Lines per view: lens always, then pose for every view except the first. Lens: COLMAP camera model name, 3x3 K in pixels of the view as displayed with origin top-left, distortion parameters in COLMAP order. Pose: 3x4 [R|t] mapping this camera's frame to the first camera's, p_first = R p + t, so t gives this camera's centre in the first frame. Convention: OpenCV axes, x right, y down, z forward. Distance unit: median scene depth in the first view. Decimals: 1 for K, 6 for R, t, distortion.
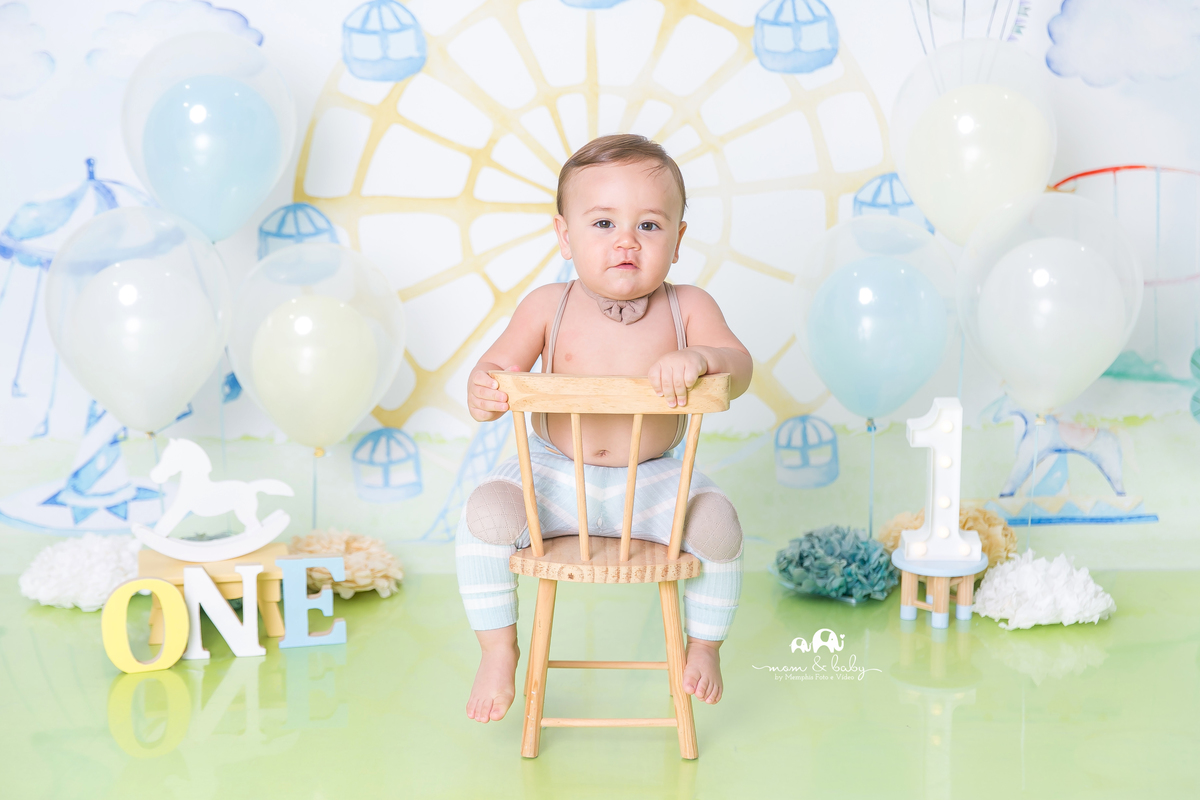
lens RADIAL K [[2040.0, 0, 607.6], [0, 2040.0, 407.9], [0, 0, 1]] dist [0.027878, 0.000000]
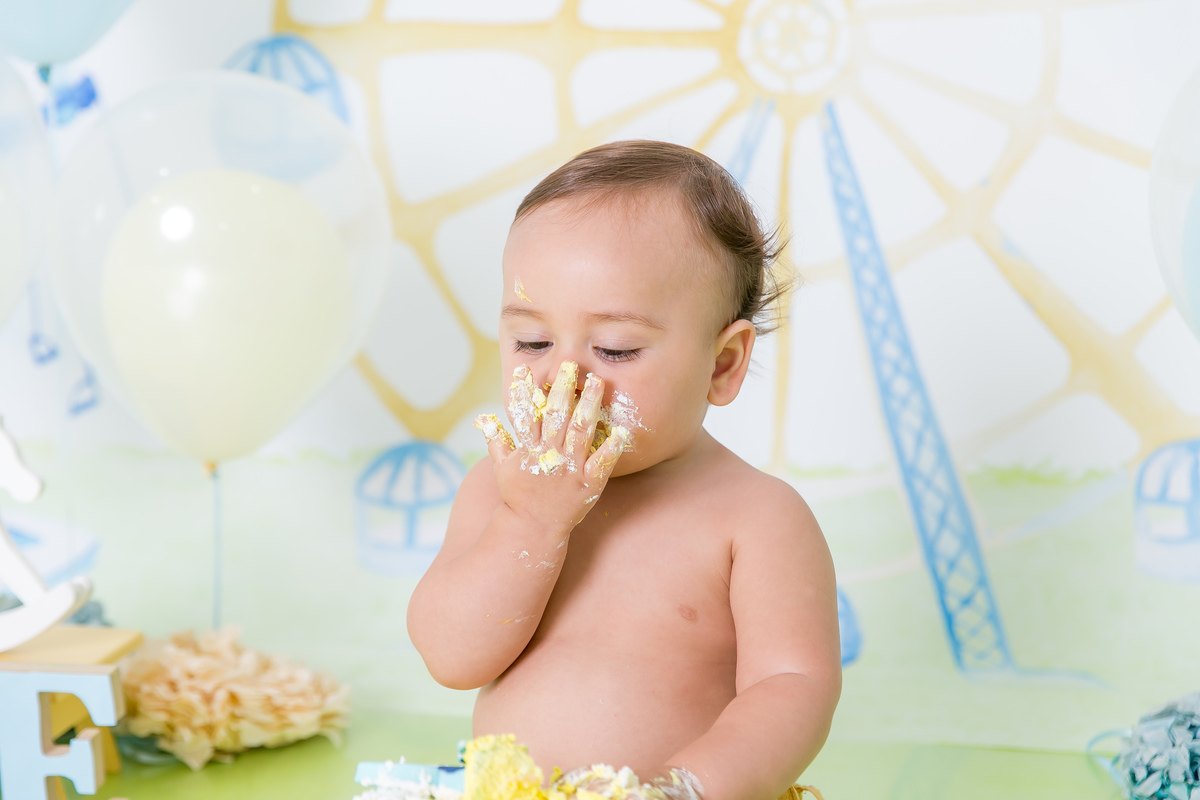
lens RADIAL K [[2143.5, 0, 603.2], [0, 2143.5, 425.8], [0, 0, 1]] dist [0.008478, 0.000000]
pose [[0.972916, 0.029875, -0.229220, 0.075440], [-0.038388, 0.998725, -0.032769, 0.023563], [0.227949, 0.040681, 0.972823, 0.448352]]
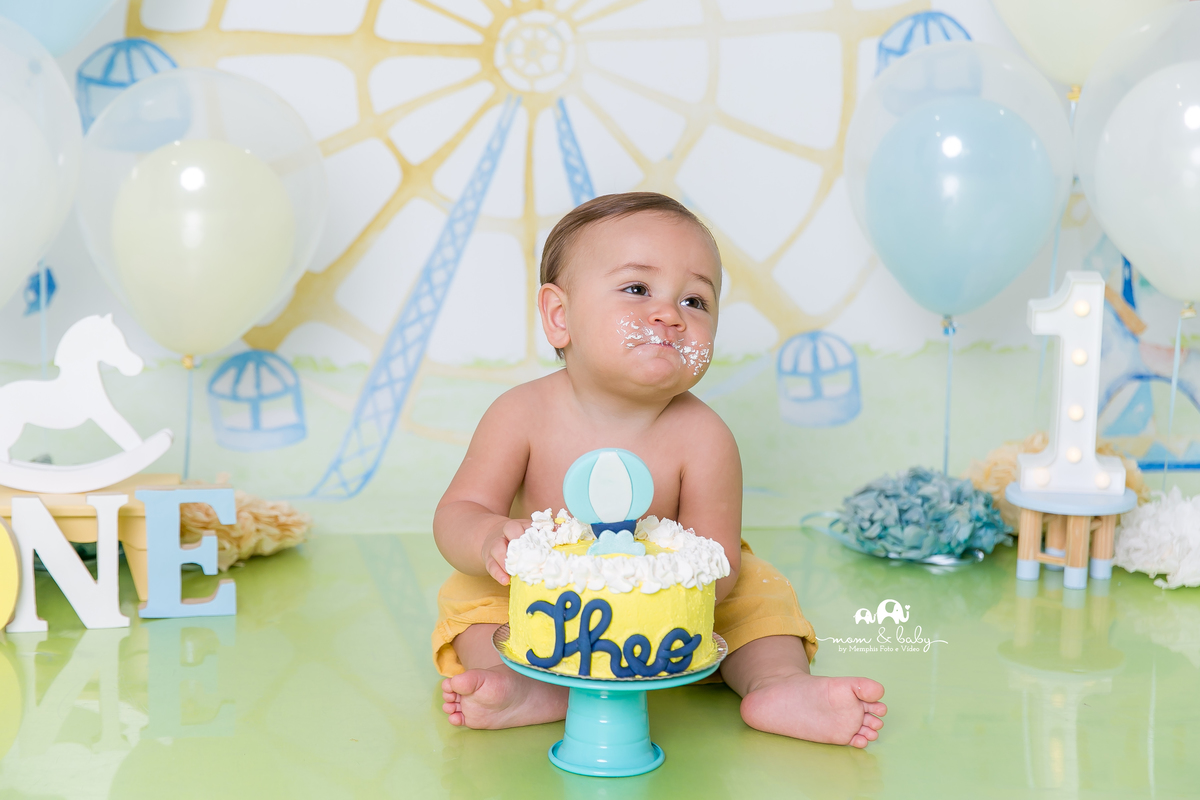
lens RADIAL K [[2090.1, 0, 576.6], [0, 2090.1, 443.0], [0, 0, 1]] dist [0.020741, 0.000000]
pose [[0.992781, -0.005005, 0.119838, -0.084729], [0.007985, 0.999670, -0.024399, 0.063581], [-0.119677, 0.025180, 0.992494, 0.244100]]
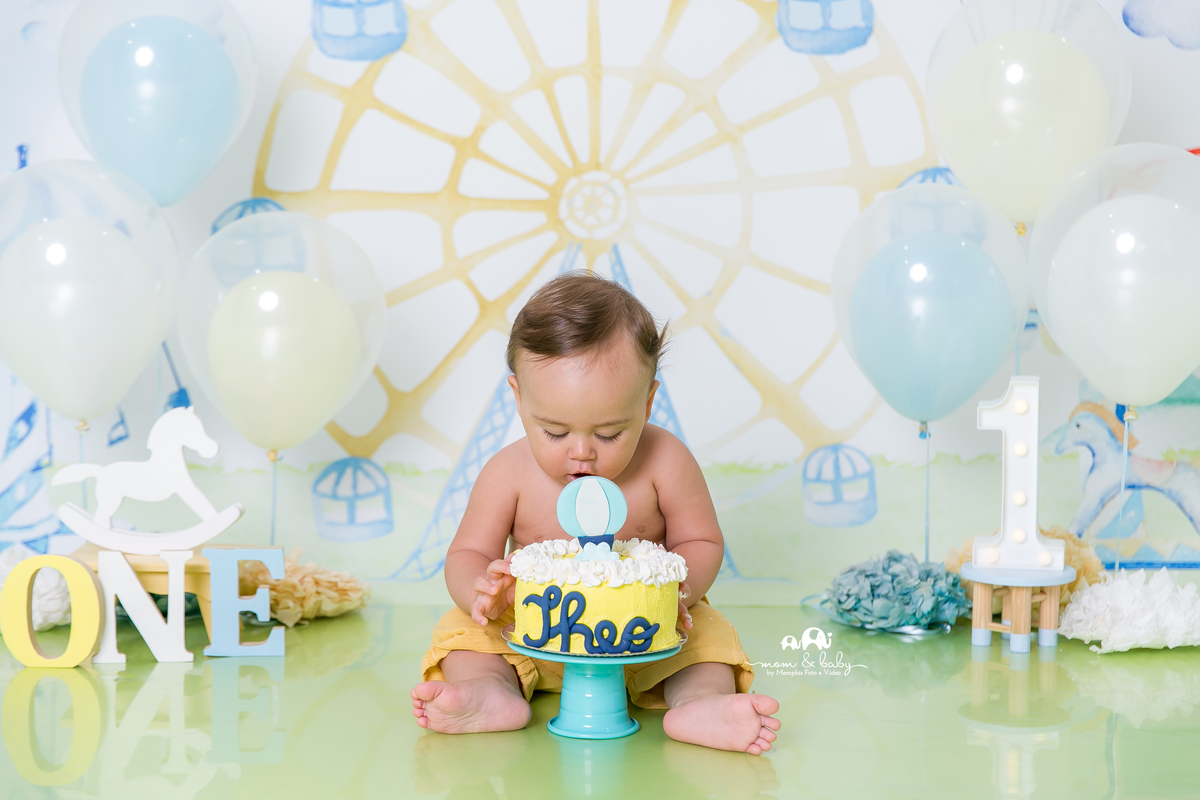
lens RADIAL K [[1938.6, 0, 588.9], [0, 1938.6, 444.3], [0, 0, 1]] dist [0.030685, 0.000000]
pose [[0.999965, 0.008380, -0.000266, -0.008221], [-0.008354, 0.993156, -0.116498, 0.100942], [-0.000712, 0.116496, 0.993191, 0.184828]]
